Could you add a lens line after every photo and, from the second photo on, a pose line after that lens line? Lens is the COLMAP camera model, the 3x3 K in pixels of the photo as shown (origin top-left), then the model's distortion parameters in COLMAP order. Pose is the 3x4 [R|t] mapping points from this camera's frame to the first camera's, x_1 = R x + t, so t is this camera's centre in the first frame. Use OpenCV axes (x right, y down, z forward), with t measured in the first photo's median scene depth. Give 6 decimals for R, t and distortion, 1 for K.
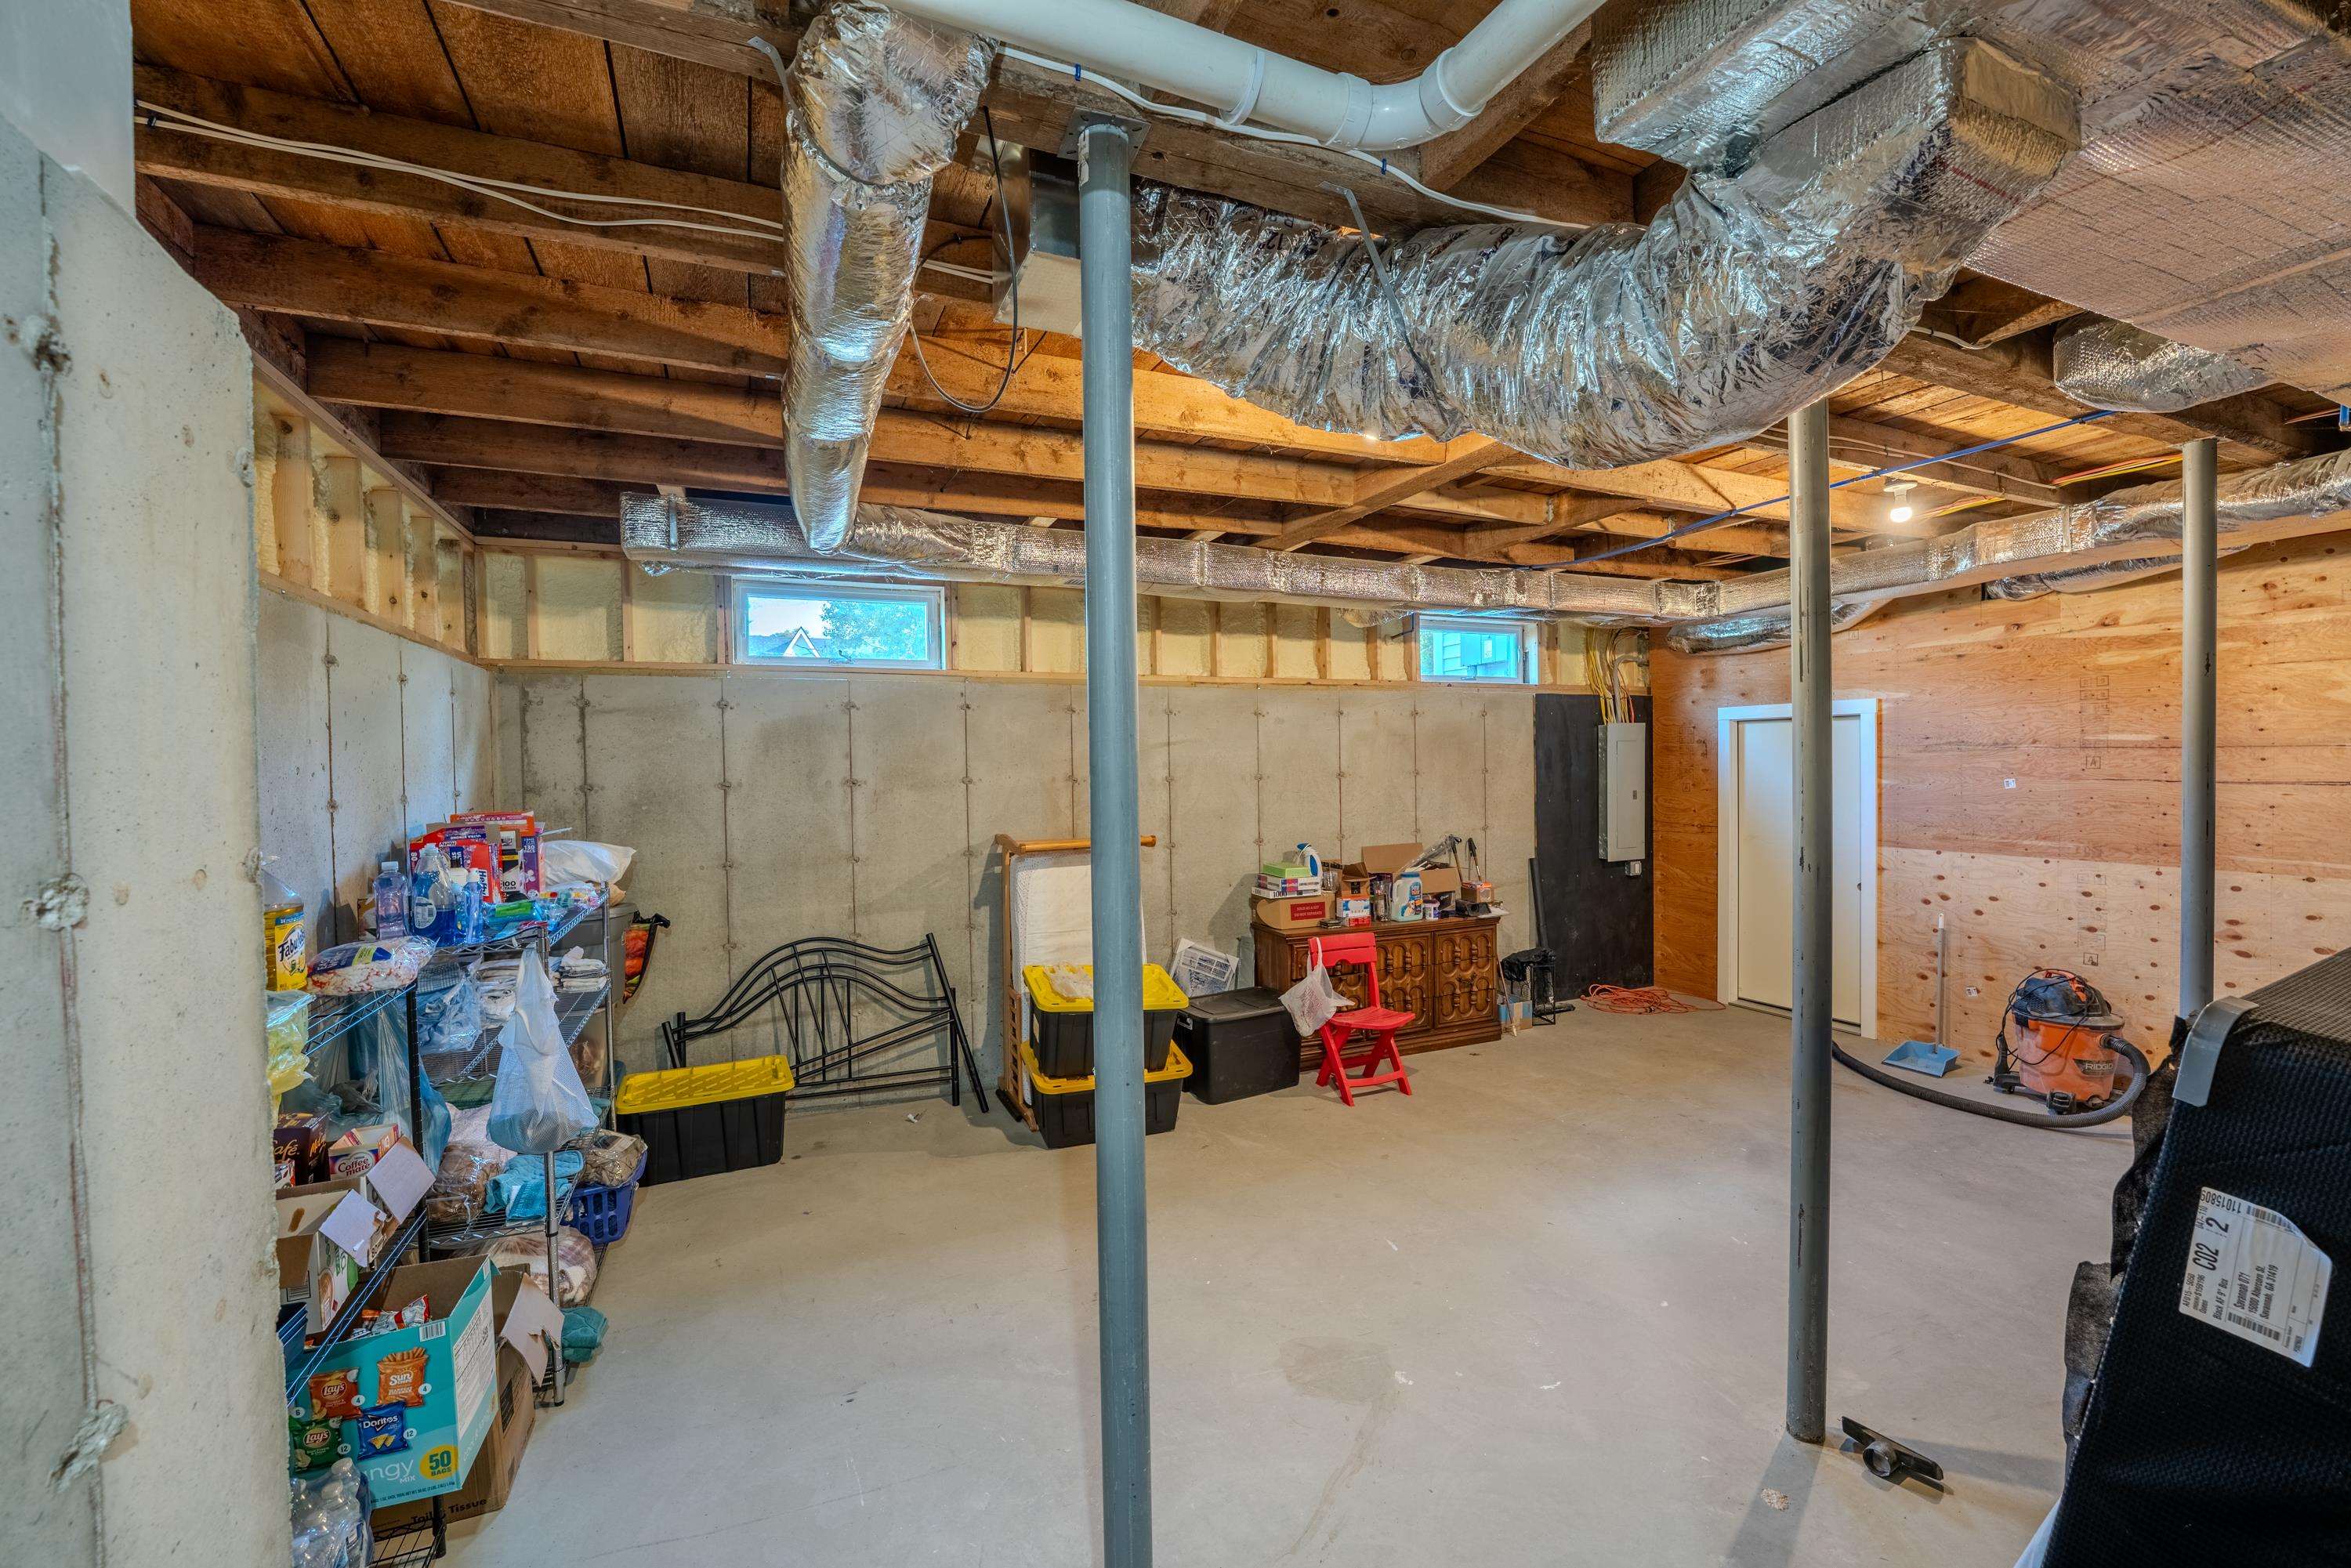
lens RADIAL K [[953.3, 0, 1171.5], [0, 953.3, 782.8], [0, 0, 1]] dist [-0.028271, 0.000752]
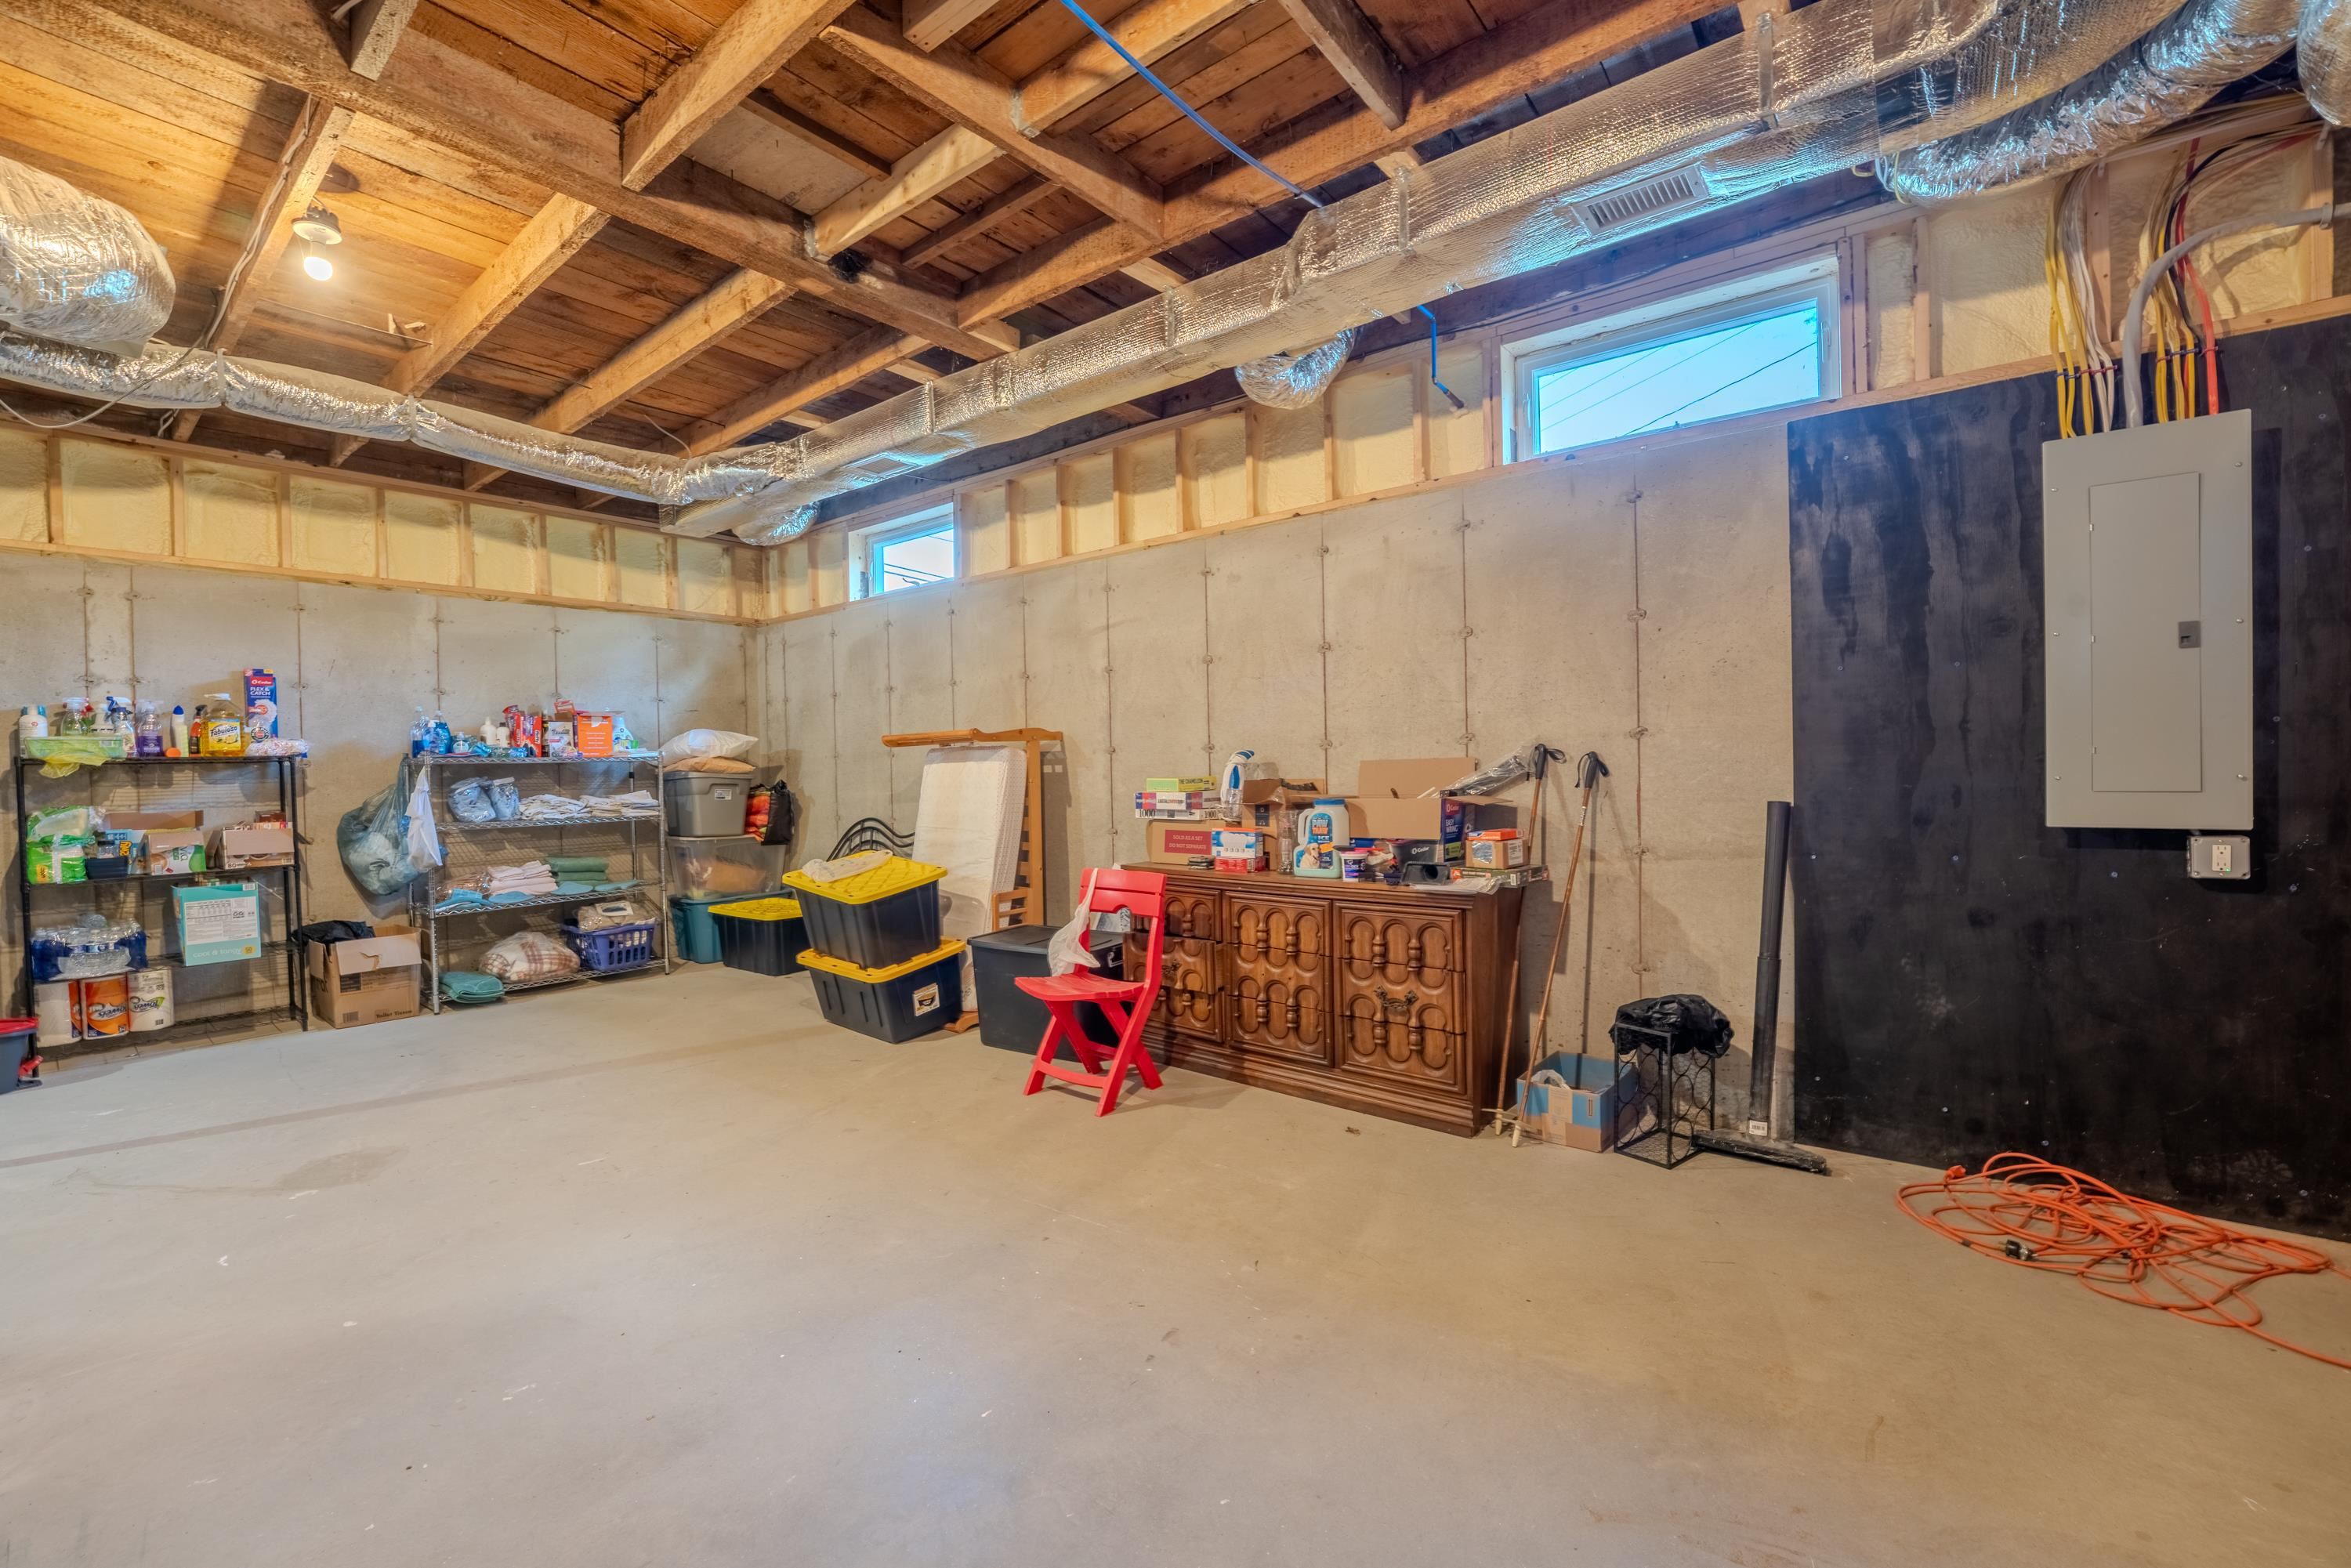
lens RADIAL K [[953.3, 0, 1171.5], [0, 953.3, 782.8], [0, 0, 1]] dist [-0.028271, 0.000752]
pose [[0.470830, 0.024771, -0.881876, 0.738300], [-0.006714, 0.999677, 0.024495, 0.071971], [0.882198, -0.005612, 0.470845, 0.642209]]
